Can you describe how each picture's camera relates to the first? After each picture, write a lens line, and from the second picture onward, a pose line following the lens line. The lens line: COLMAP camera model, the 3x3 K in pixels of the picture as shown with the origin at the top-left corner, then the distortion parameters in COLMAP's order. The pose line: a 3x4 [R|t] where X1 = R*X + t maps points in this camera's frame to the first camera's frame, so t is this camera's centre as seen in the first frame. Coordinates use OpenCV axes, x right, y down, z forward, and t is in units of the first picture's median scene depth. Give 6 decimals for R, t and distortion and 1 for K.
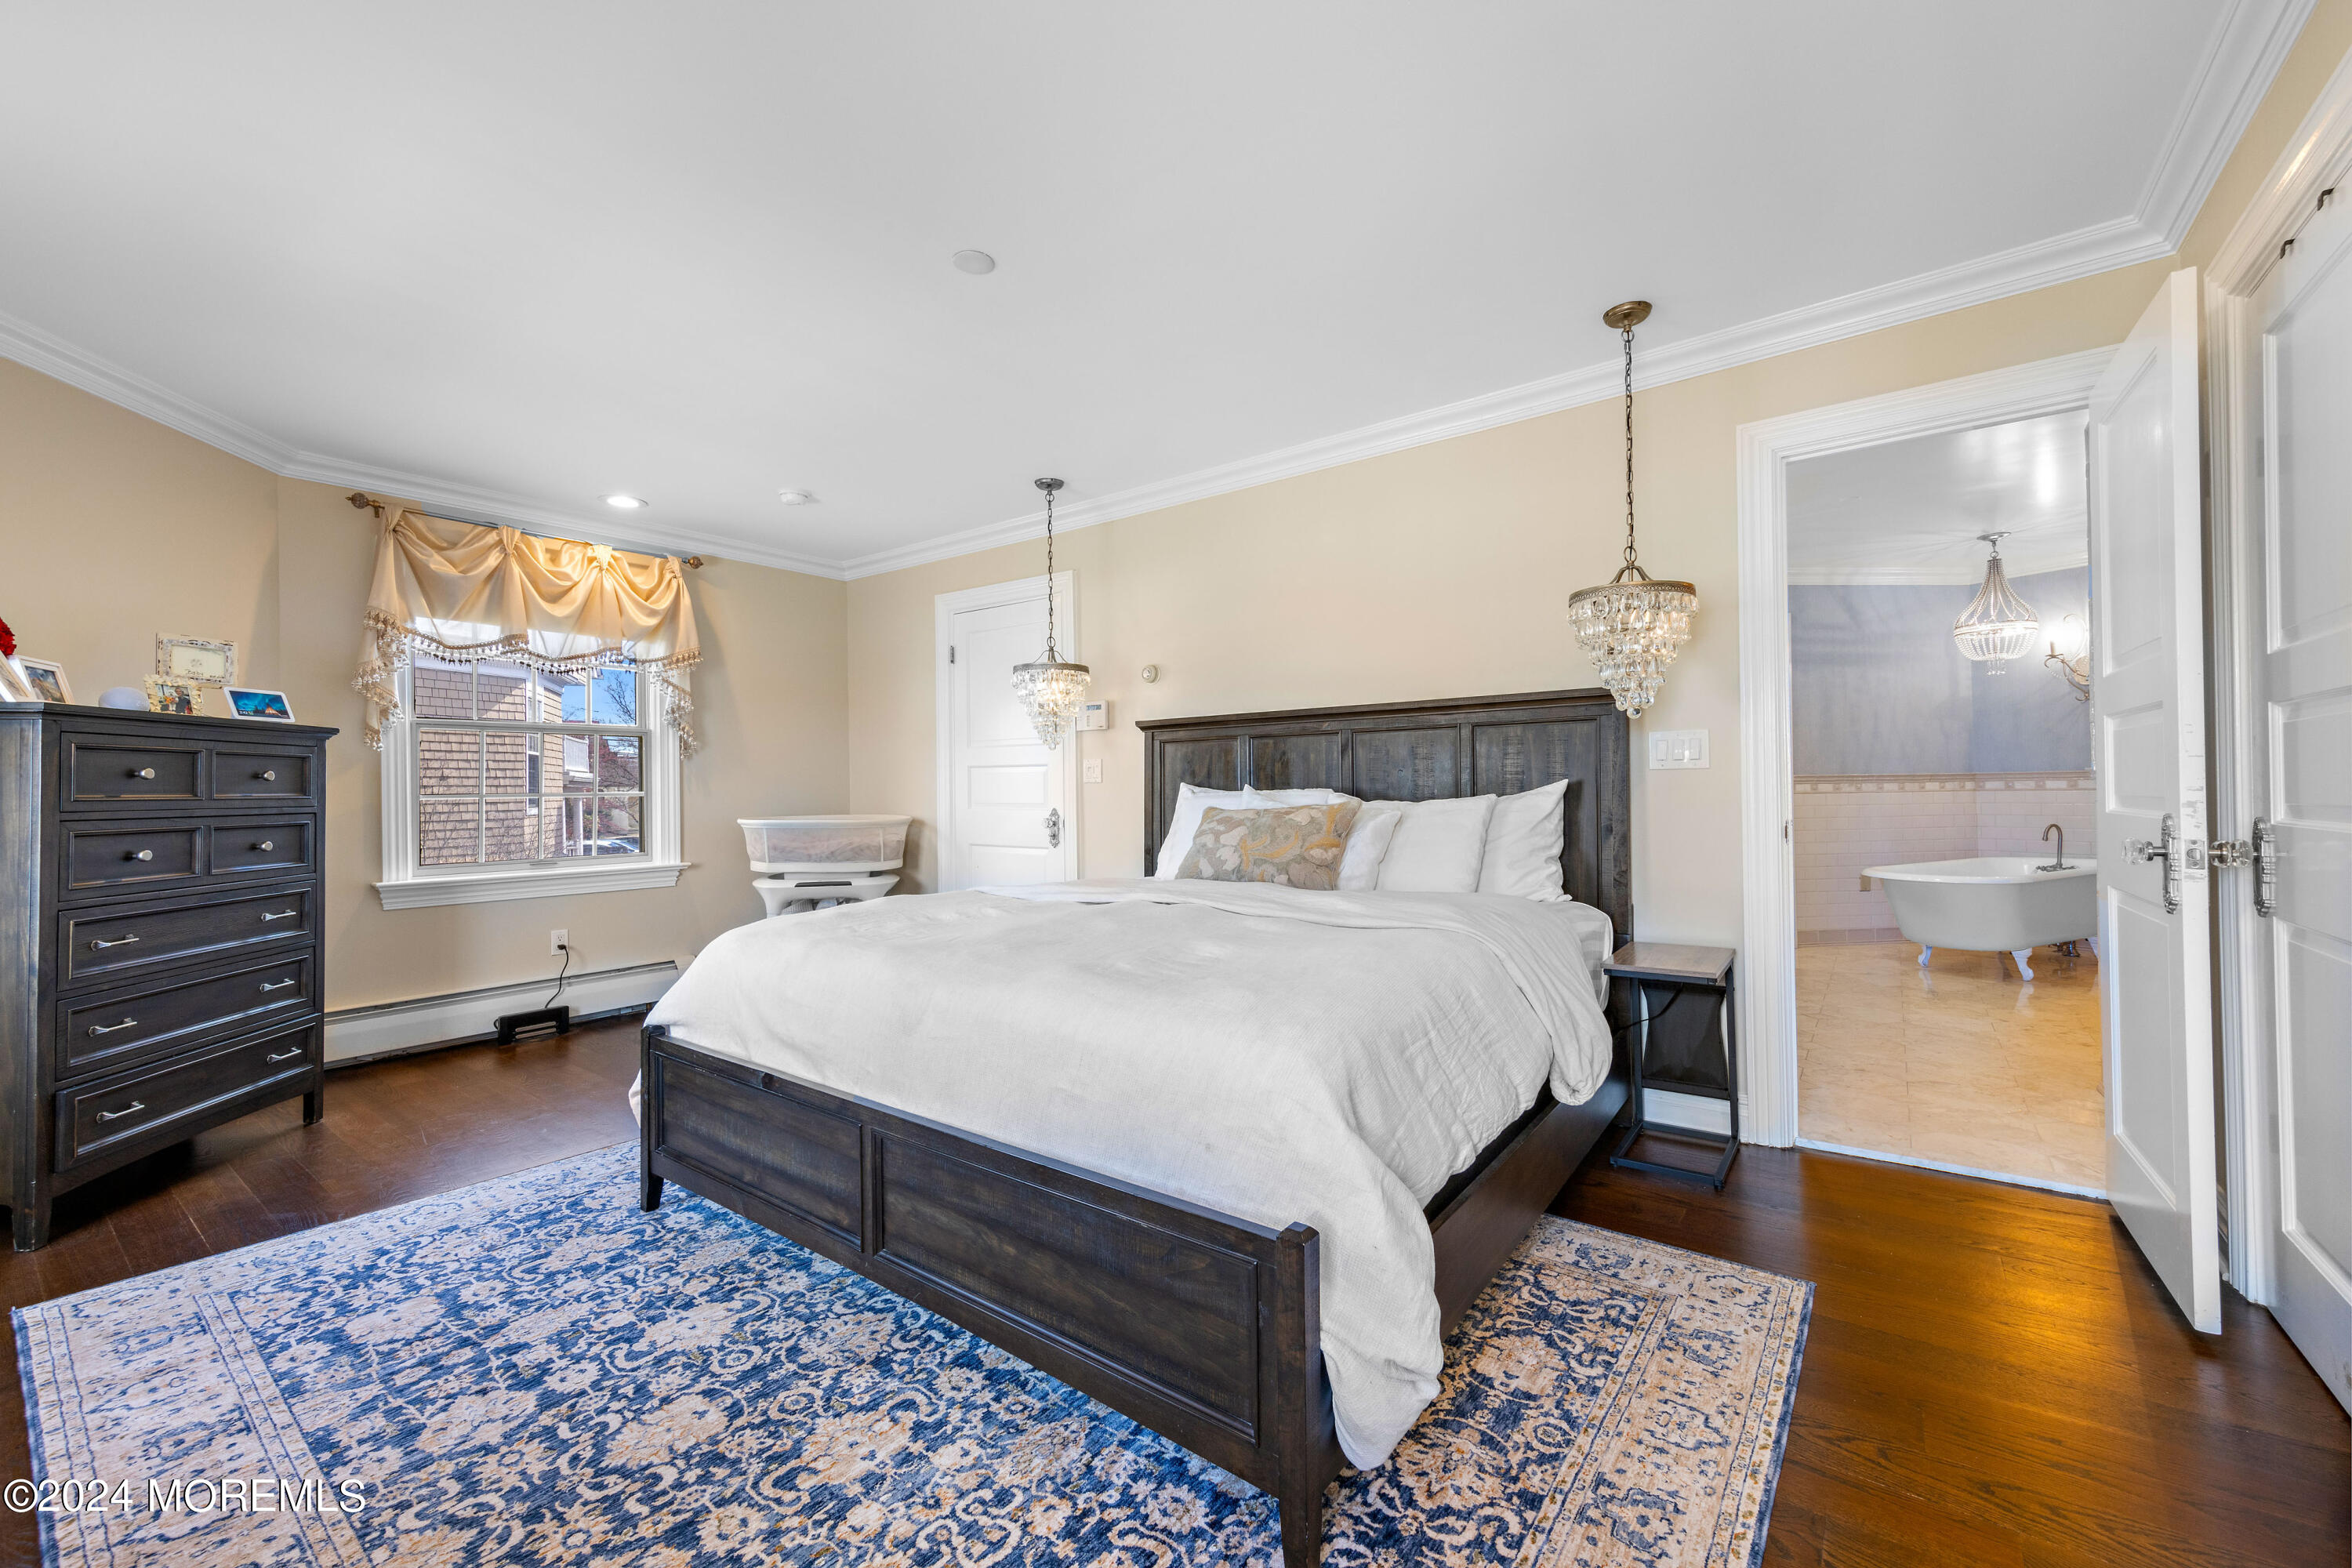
lens RADIAL K [[929.6, 0, 1174.2], [0, 929.6, 774.3], [0, 0, 1]] dist [0.002913, 0.001521]
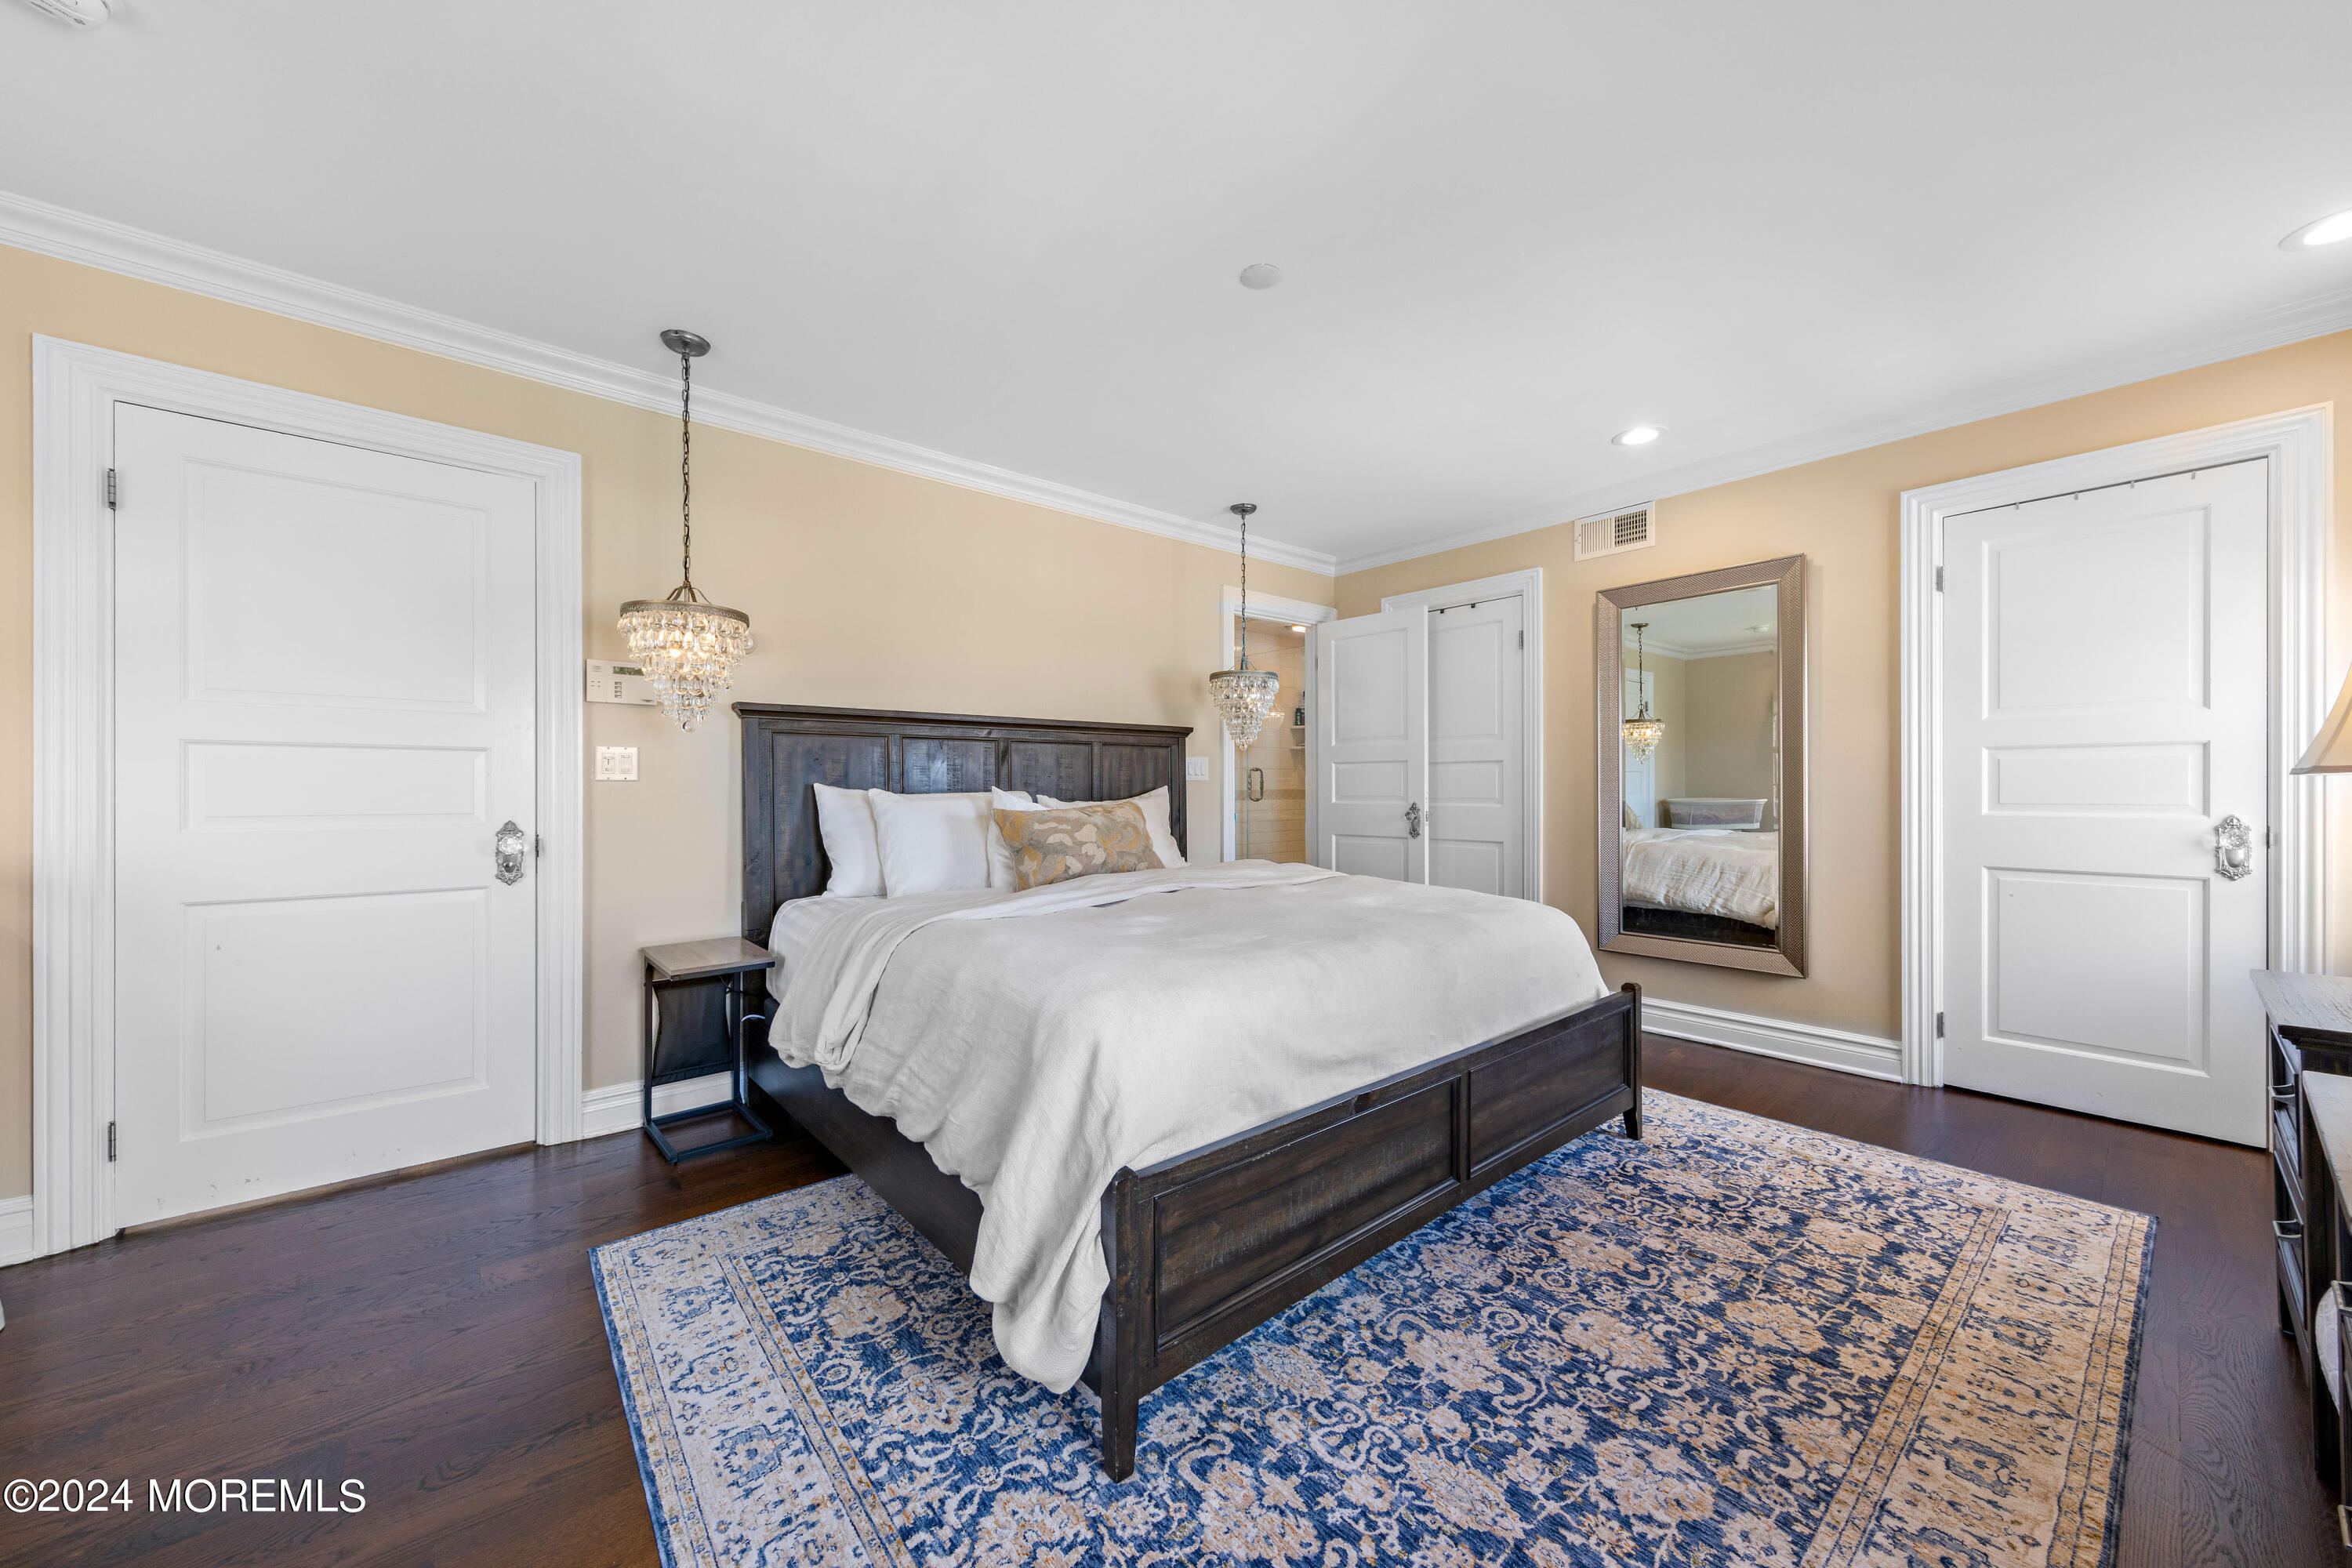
lens RADIAL K [[846.7, 0, 1175.4], [0, 846.7, 793.5], [0, 0, 1]] dist [0.002507, -0.000581]
pose [[0.219722, 0.005172, 0.975549, -1.633547], [-0.012563, 0.999918, -0.002472, 0.038001], [-0.975482, -0.011712, 0.219769, 1.265210]]
